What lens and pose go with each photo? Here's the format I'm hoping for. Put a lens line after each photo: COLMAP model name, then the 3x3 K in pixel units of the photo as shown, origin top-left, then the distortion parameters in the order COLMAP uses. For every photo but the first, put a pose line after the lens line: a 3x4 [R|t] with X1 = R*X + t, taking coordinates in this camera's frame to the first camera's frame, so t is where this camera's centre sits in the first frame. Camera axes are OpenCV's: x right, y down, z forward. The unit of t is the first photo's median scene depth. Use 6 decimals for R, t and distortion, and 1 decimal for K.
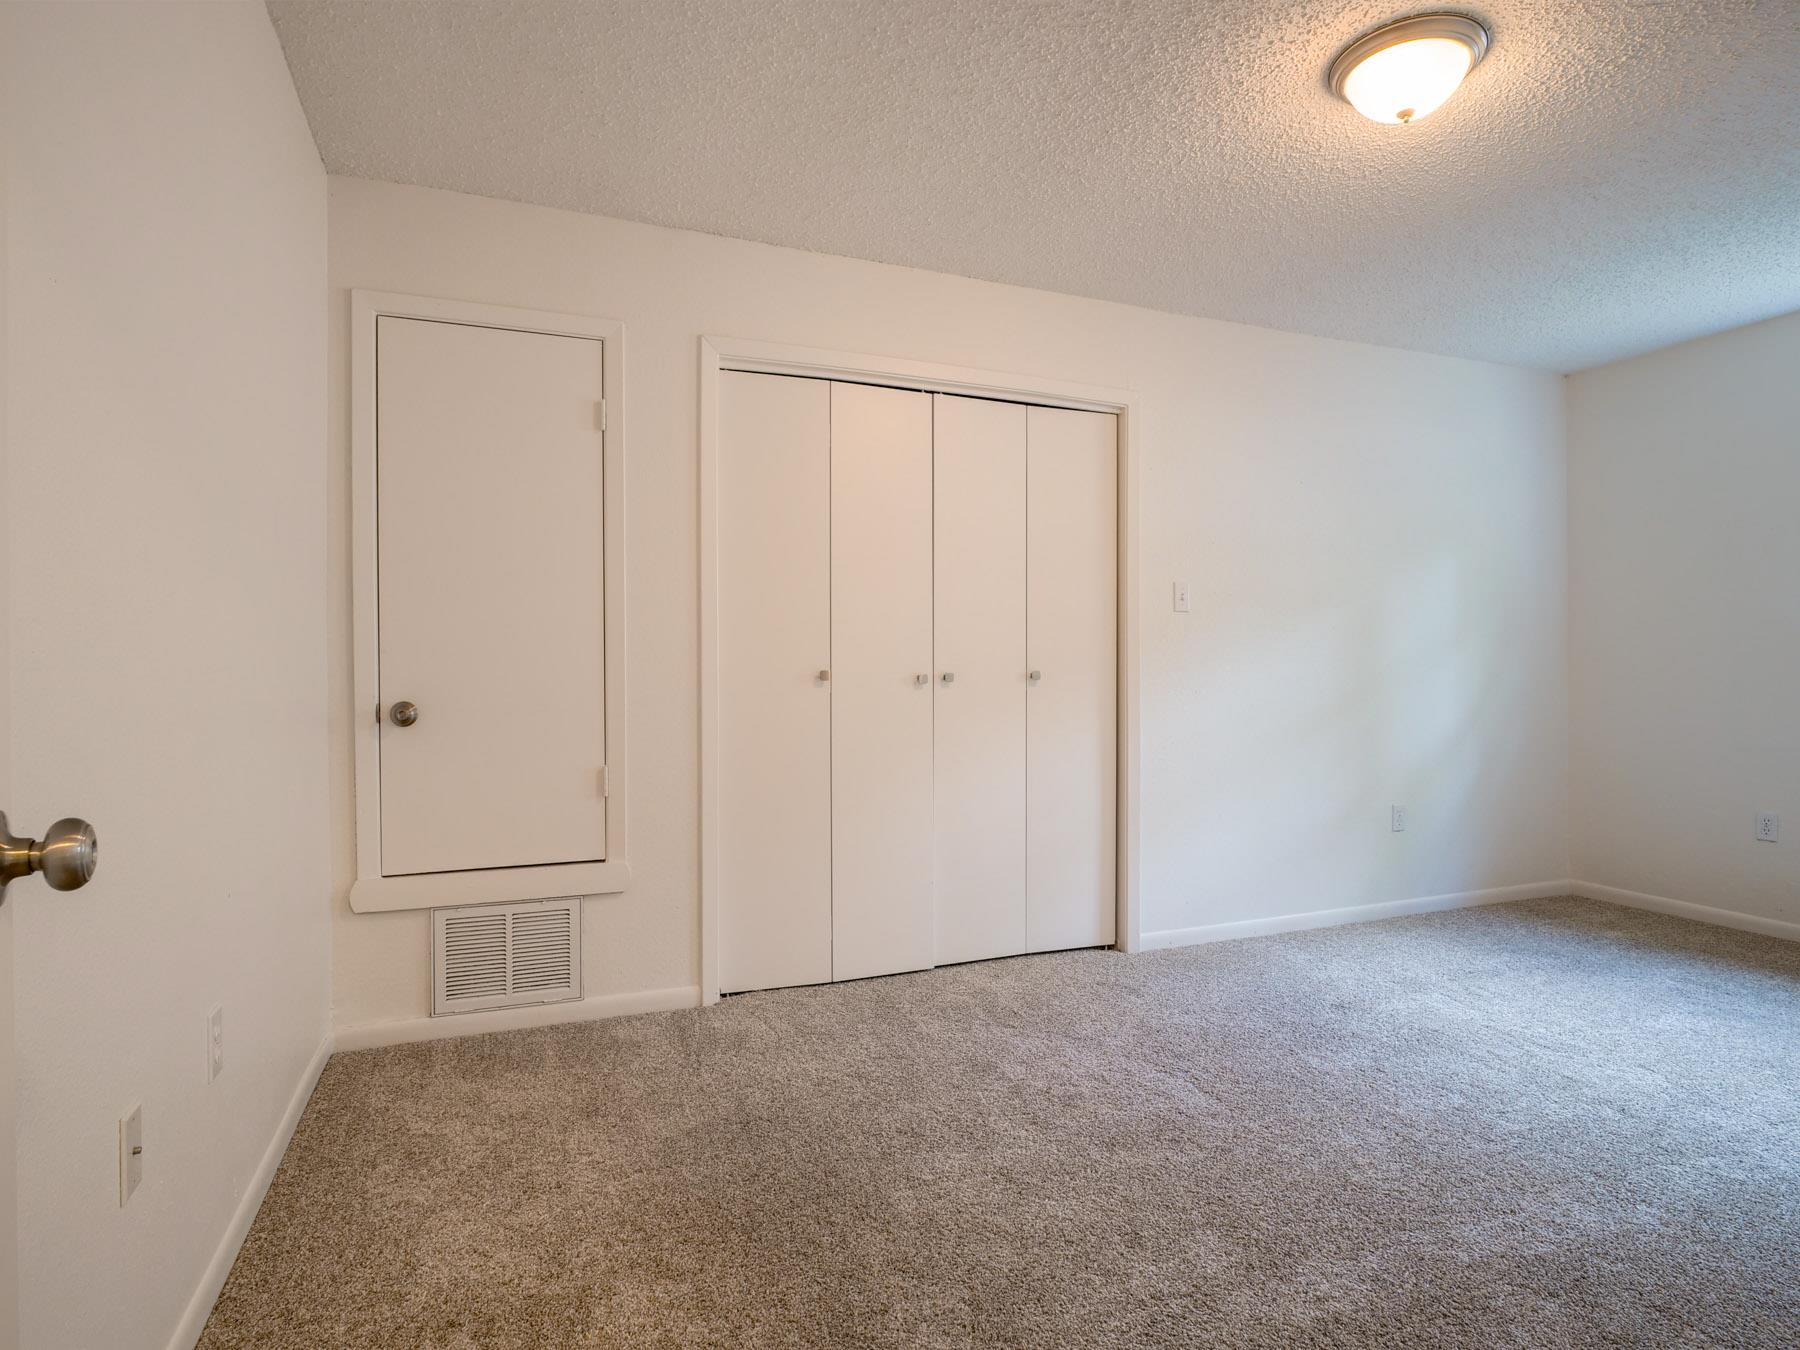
lens RADIAL K [[975.3, 0, 907.4], [0, 975.3, 673.6], [0, 0, 1]] dist [-0.016993, 0.001107]
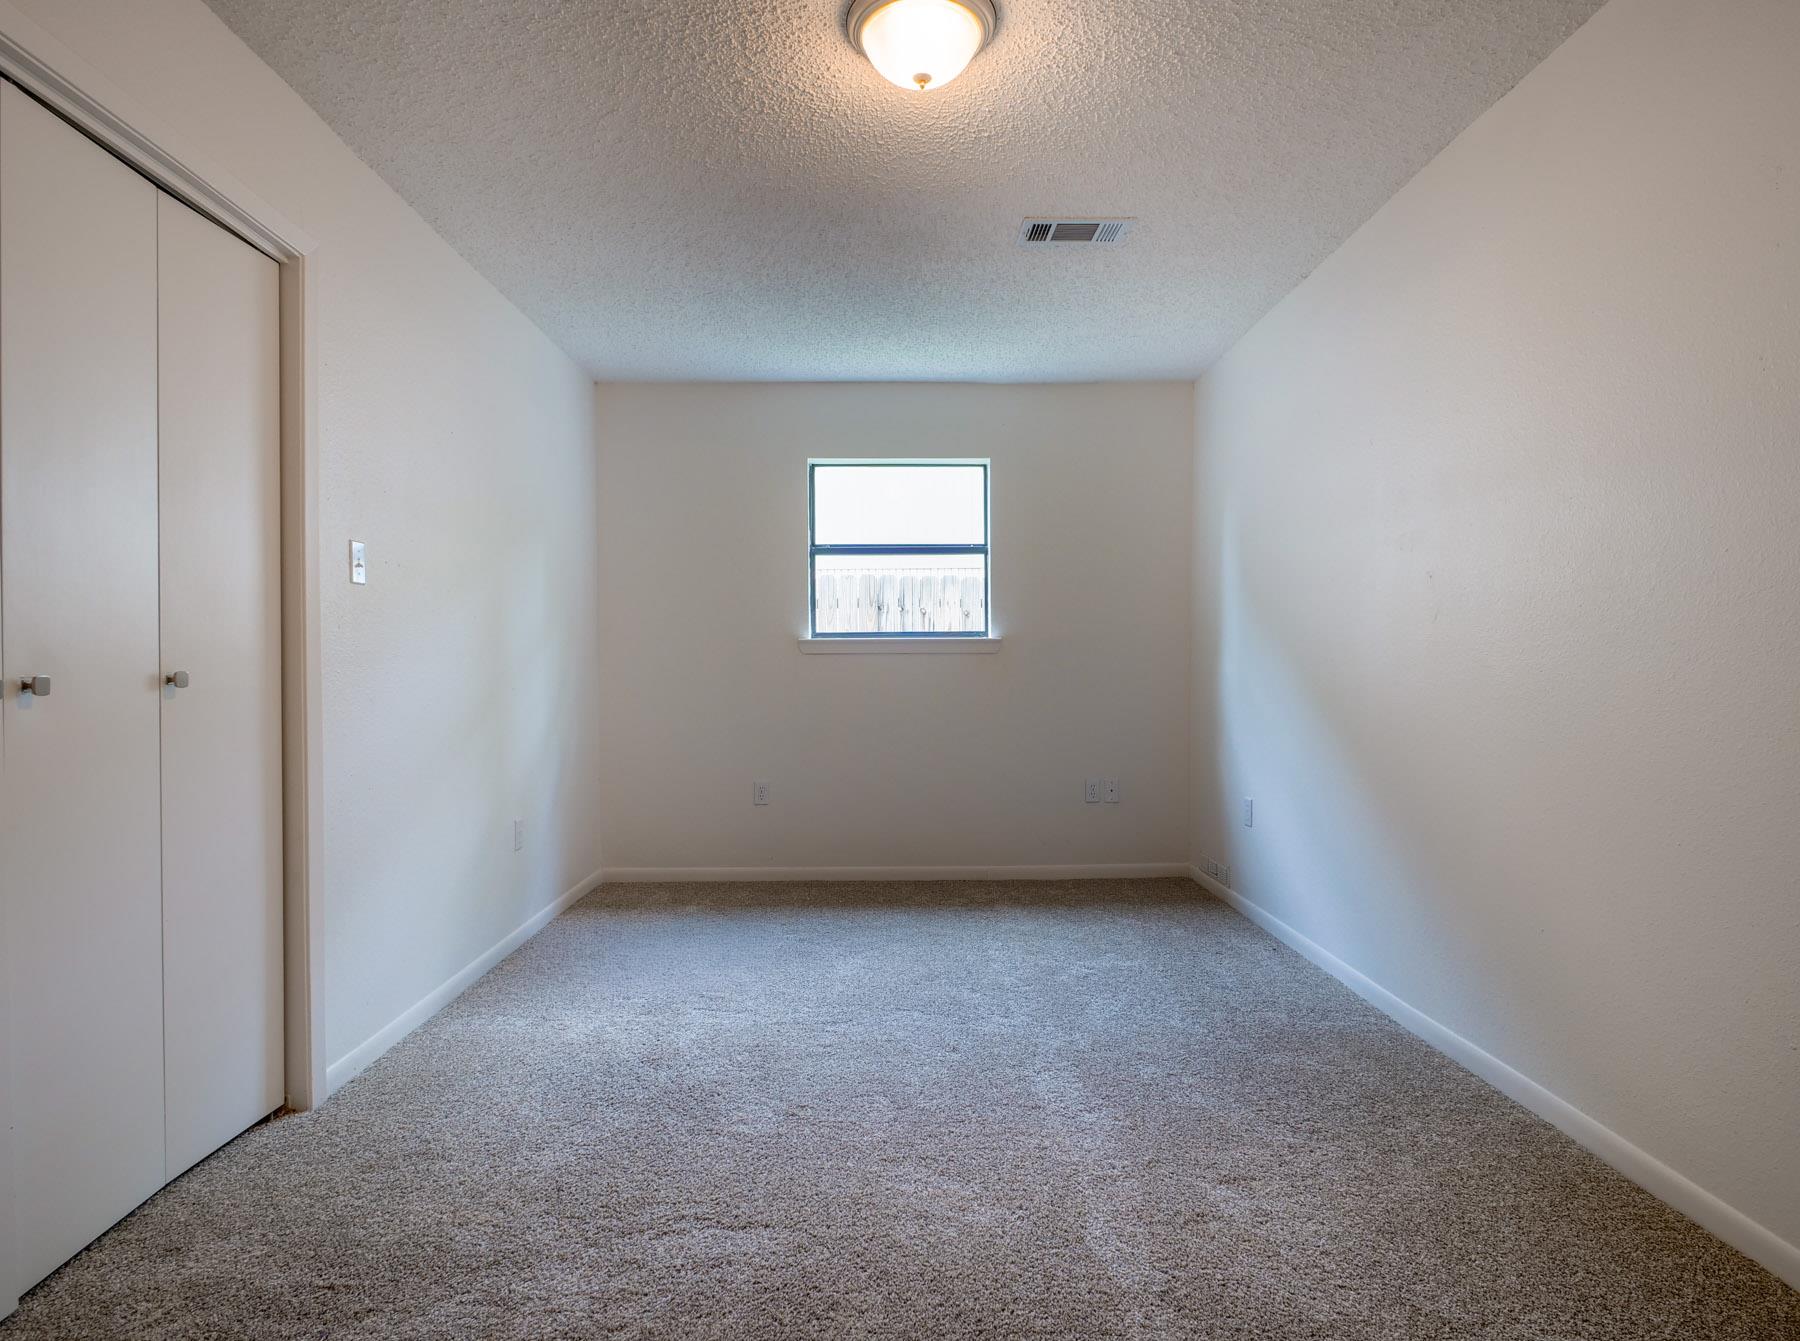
lens RADIAL K [[975.3, 0, 907.4], [0, 975.3, 669.1], [0, 0, 1]] dist [-0.016993, 0.001107]
pose [[0.363117, -0.003897, 0.931735, -0.235105], [0.009662, 0.999953, 0.000417, -0.000082], [-0.931693, 0.008851, 0.363138, 0.416157]]
